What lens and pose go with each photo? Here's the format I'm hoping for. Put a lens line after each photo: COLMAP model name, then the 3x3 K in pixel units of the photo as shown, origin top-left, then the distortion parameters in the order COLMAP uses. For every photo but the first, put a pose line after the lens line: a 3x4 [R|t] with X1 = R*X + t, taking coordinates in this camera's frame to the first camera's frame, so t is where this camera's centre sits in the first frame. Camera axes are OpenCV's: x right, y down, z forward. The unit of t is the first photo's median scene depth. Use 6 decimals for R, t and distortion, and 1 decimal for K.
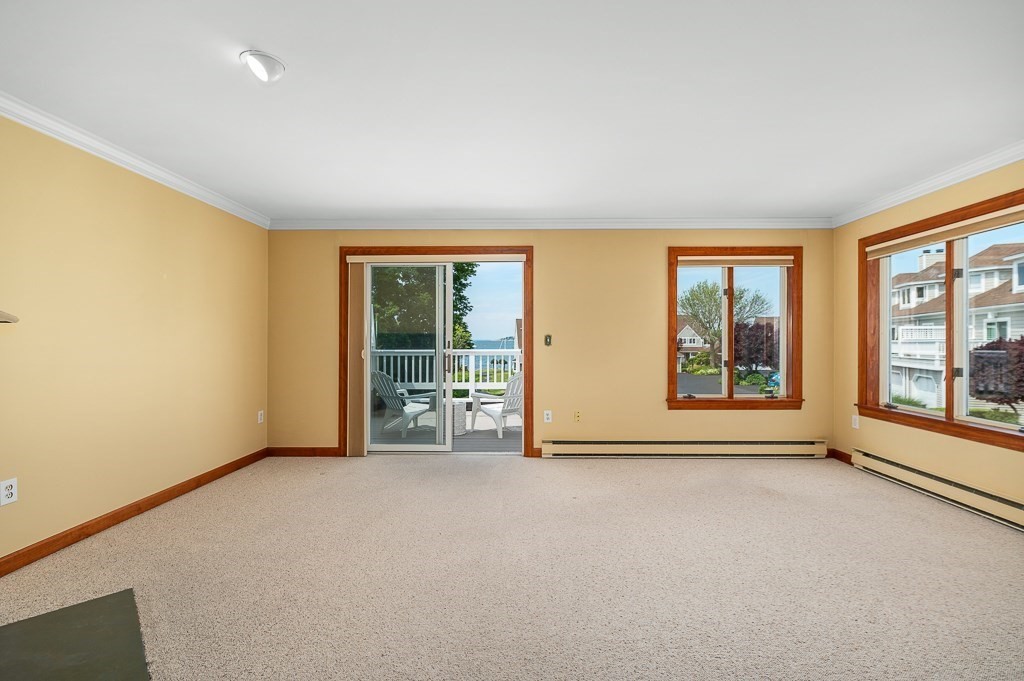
lens RADIAL K [[449.0, 0, 514.6], [0, 449.0, 341.9], [0, 0, 1]] dist [-0.002727, -0.000286]
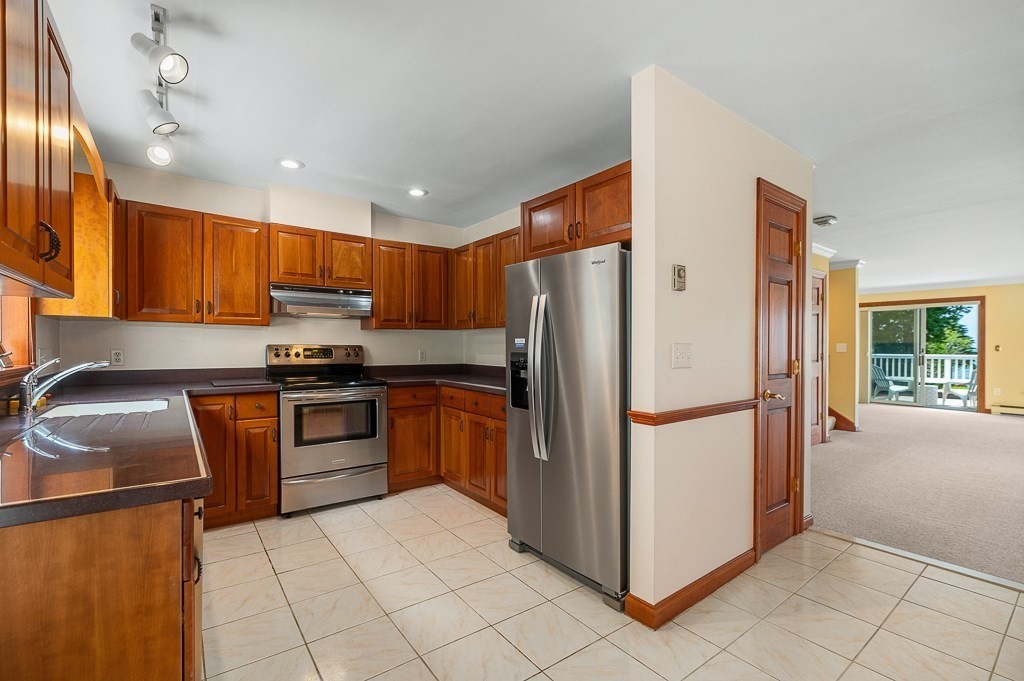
lens RADIAL K [[449.0, 0, 515.0], [0, 449.0, 349.1], [0, 0, 1]] dist [-0.002727, -0.000286]
pose [[0.622583, 0.008470, -0.782508, 0.035511], [-0.007842, 0.999959, 0.004585, 0.000845], [0.782514, 0.003282, 0.622624, -0.207612]]
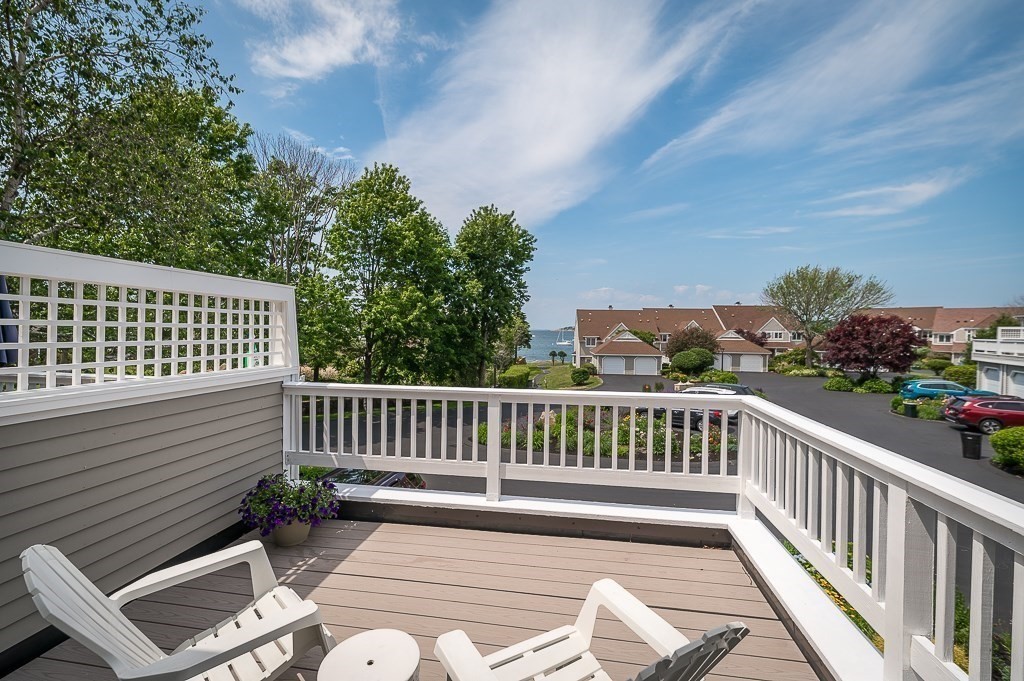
lens RADIAL K [[449.0, 0, 511.1], [0, 449.0, 334.7], [0, 0, 1]] dist [-0.002727, -0.000286]
pose [[0.990098, 0.012752, -0.139798, -0.003961], [-0.011855, 0.999903, 0.007244, -0.008757], [0.139877, -0.005515, 0.990154, 0.128101]]
